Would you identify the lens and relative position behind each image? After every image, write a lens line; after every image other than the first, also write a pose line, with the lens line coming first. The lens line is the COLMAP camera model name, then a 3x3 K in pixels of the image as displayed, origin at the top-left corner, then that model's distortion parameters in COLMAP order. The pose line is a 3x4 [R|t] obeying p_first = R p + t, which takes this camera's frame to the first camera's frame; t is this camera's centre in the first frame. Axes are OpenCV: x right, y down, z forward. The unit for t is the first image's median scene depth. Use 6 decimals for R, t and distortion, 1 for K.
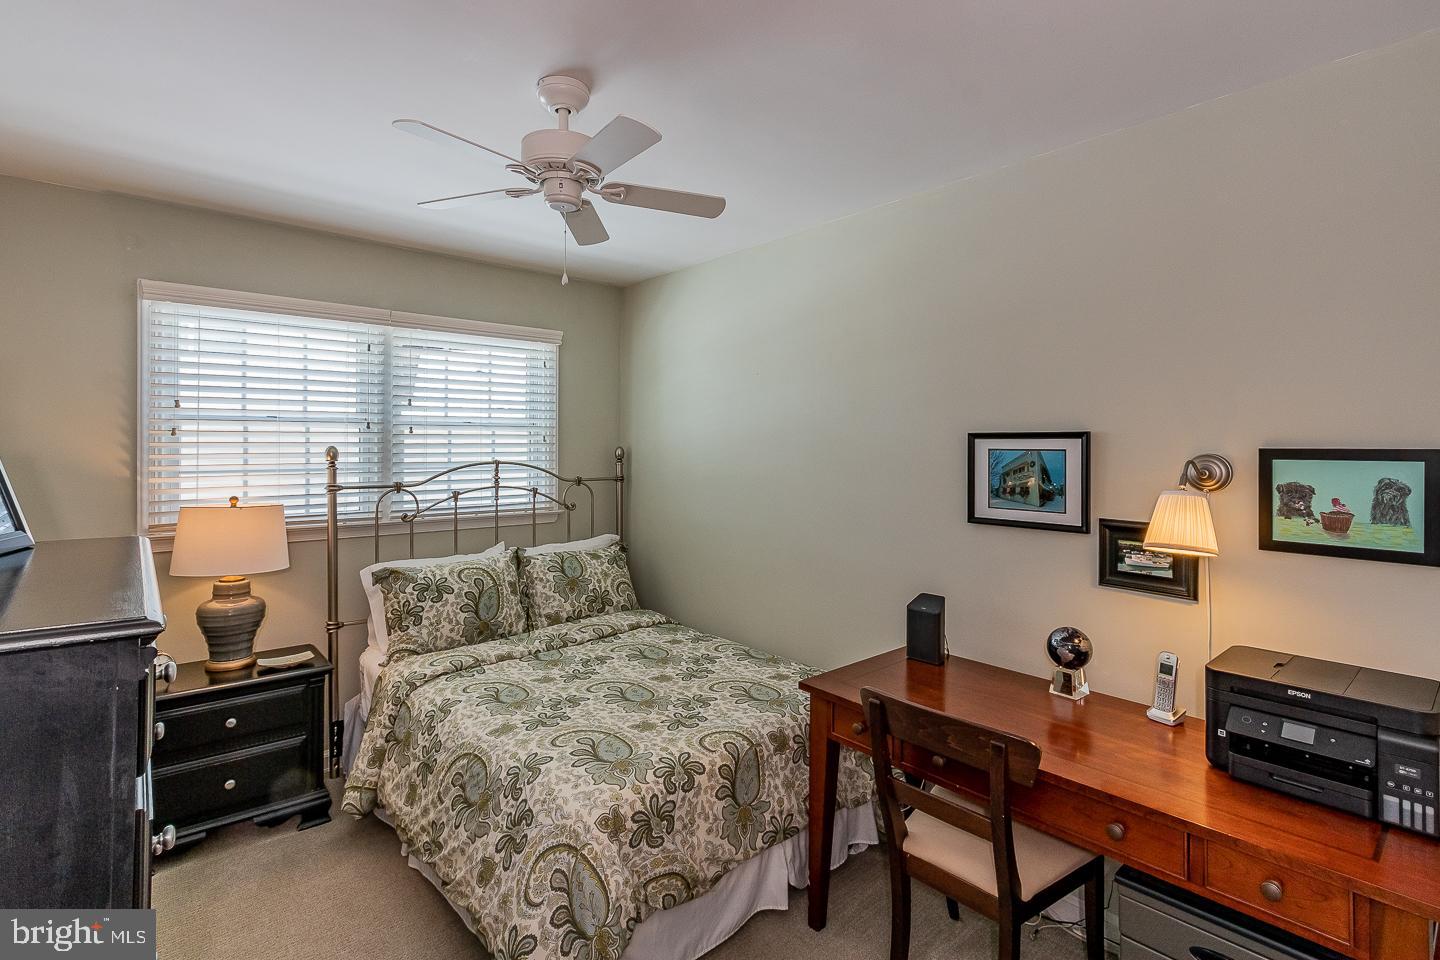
lens RADIAL K [[677.9, 0, 714.7], [0, 677.9, 461.1], [0, 0, 1]] dist [0.000098, -0.000028]
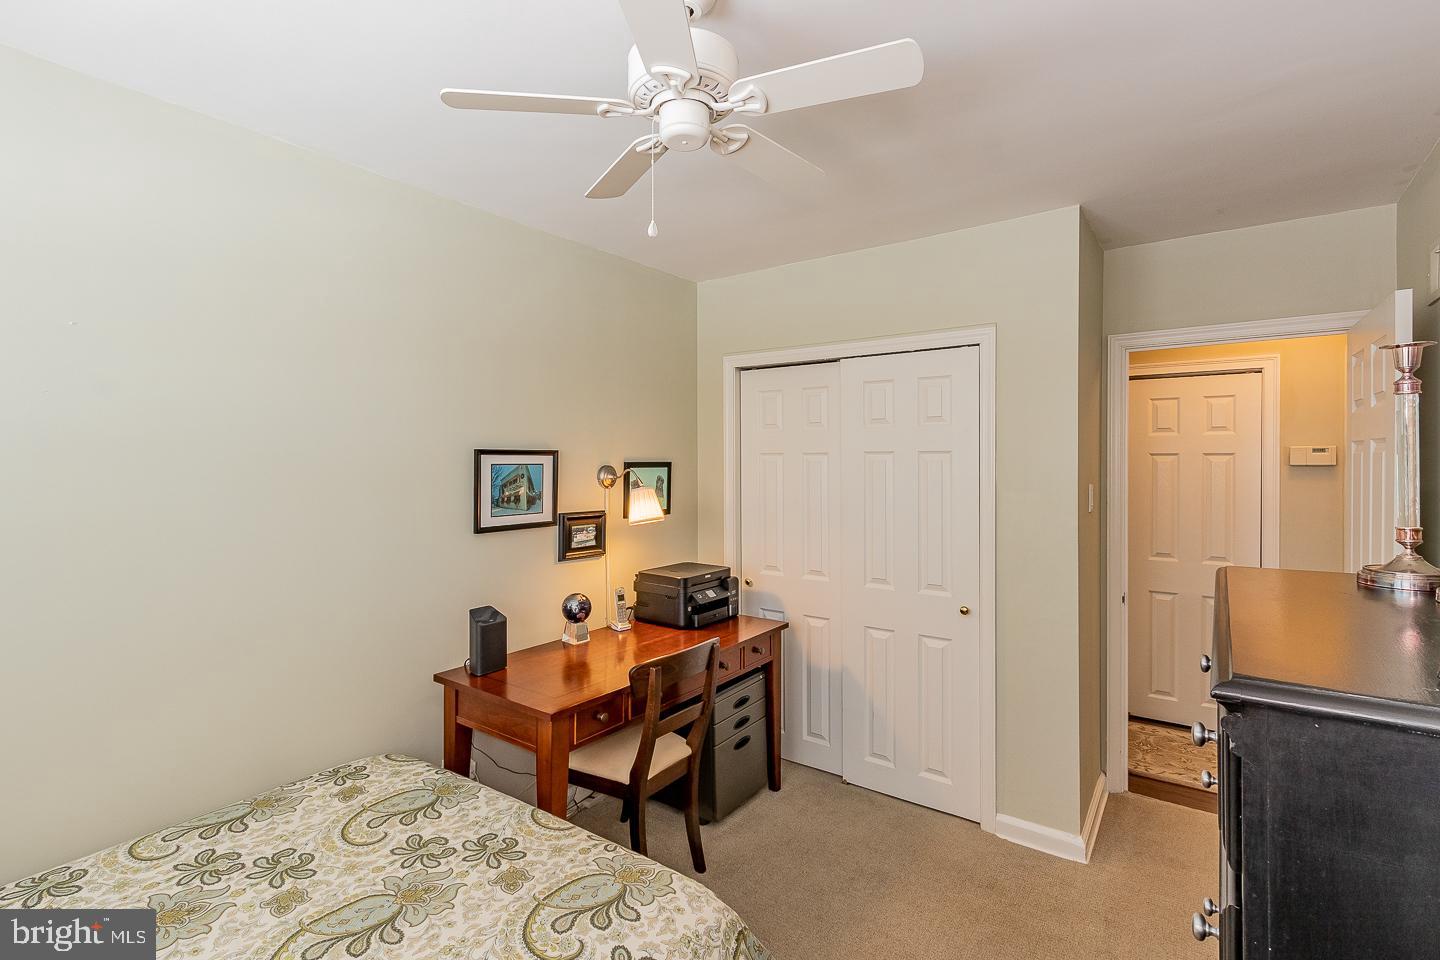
lens RADIAL K [[677.9, 0, 714.7], [0, 677.9, 461.1], [0, 0, 1]] dist [0.000098, -0.000028]
pose [[-0.219921, -0.006275, 0.975497, -0.820165], [0.022035, 0.999692, 0.011398, -0.029492], [-0.975269, 0.024002, -0.219715, 0.958165]]
